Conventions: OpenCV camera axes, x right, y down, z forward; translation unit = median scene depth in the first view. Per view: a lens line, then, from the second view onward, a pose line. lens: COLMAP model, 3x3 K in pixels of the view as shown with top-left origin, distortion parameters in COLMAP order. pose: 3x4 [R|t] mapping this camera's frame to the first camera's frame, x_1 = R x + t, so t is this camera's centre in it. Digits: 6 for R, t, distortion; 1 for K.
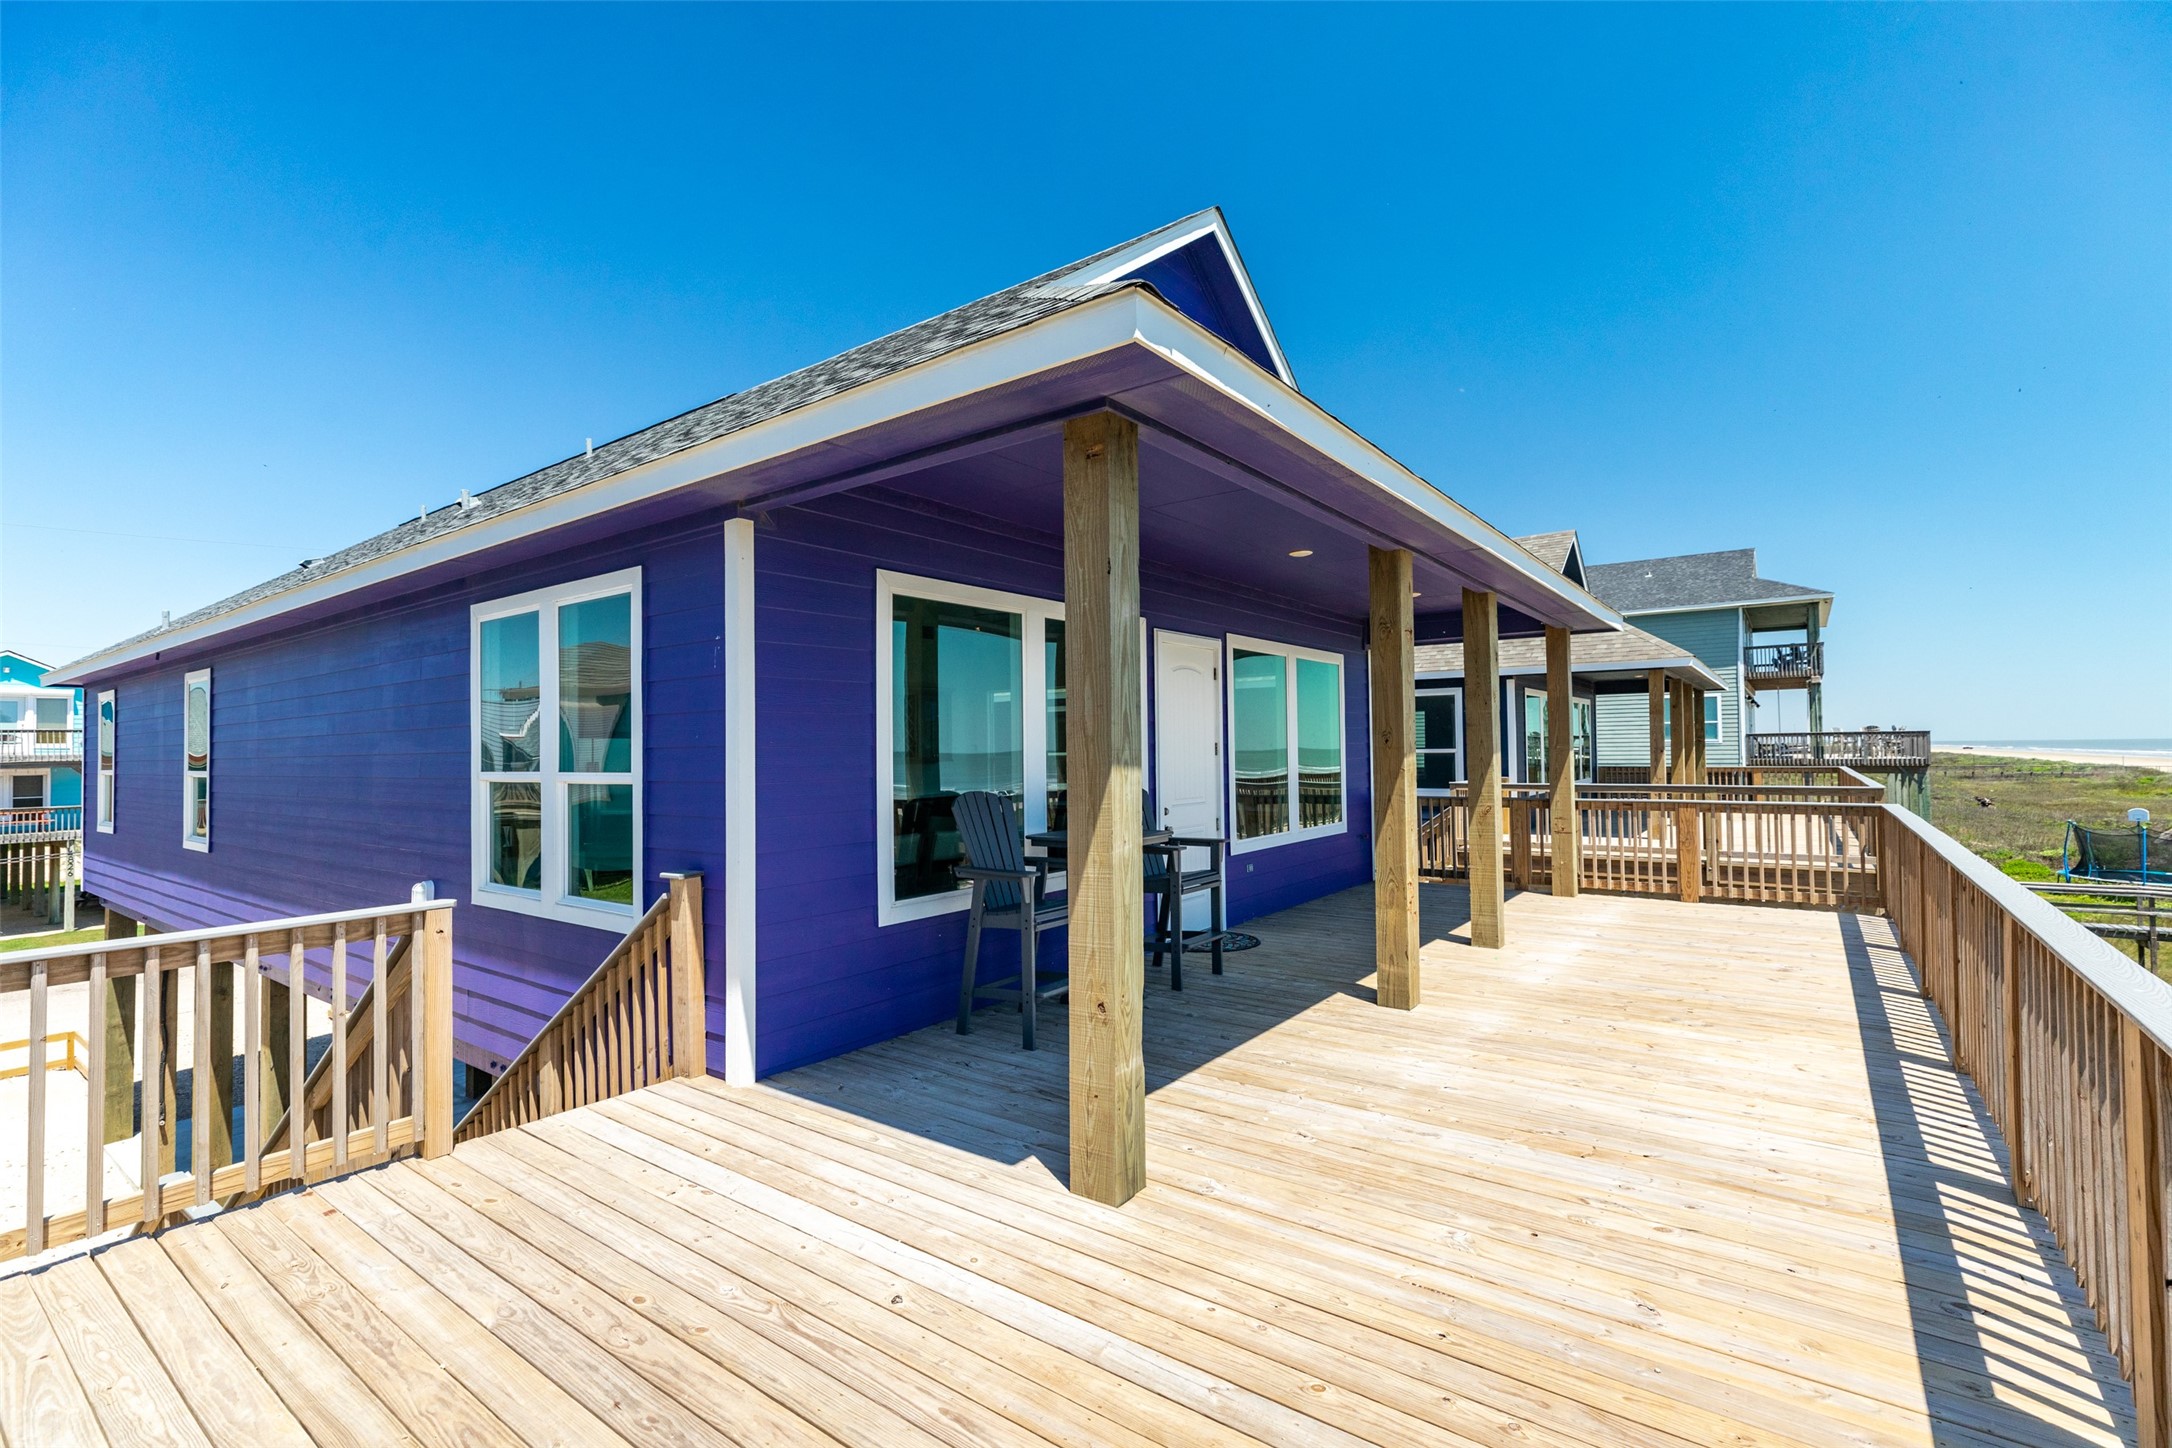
lens RADIAL K [[963.5, 0, 1084.6], [0, 963.5, 731.6], [0, 0, 1]] dist [0.004397, 0.000399]
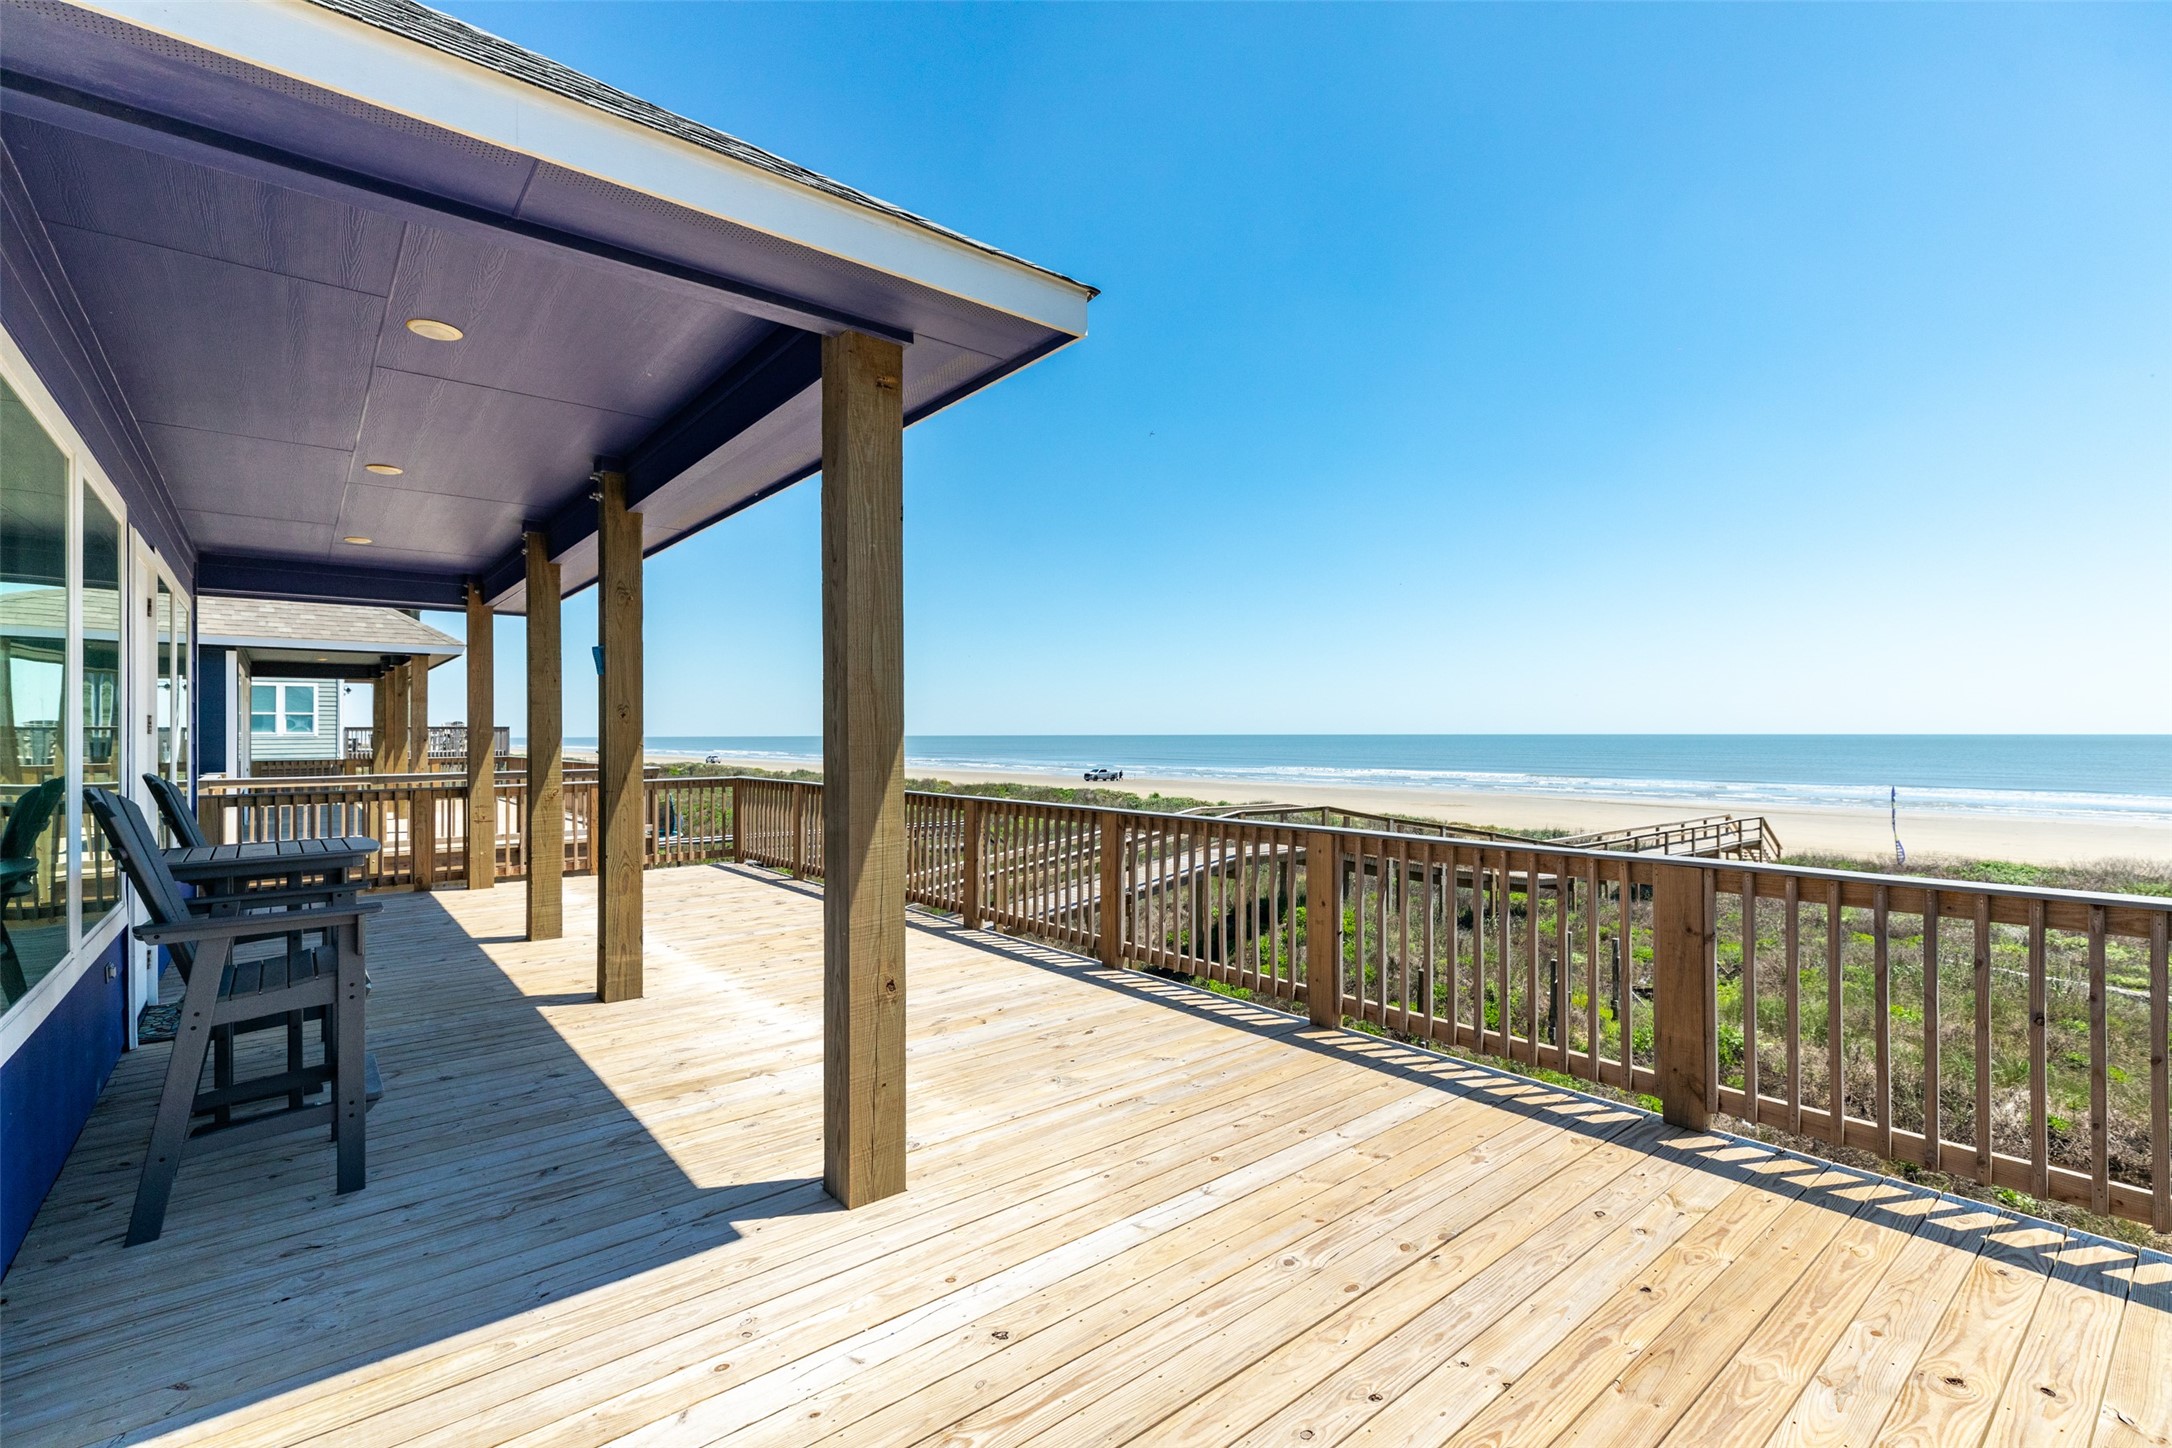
lens RADIAL K [[963.5, 0, 1080.9], [0, 963.5, 732.2], [0, 0, 1]] dist [0.004397, 0.000399]
pose [[0.246813, 0.012307, 0.968985, -0.794344], [-0.016575, 0.999827, -0.008477, 0.044640], [-0.968921, -0.013969, 0.246974, 0.566017]]
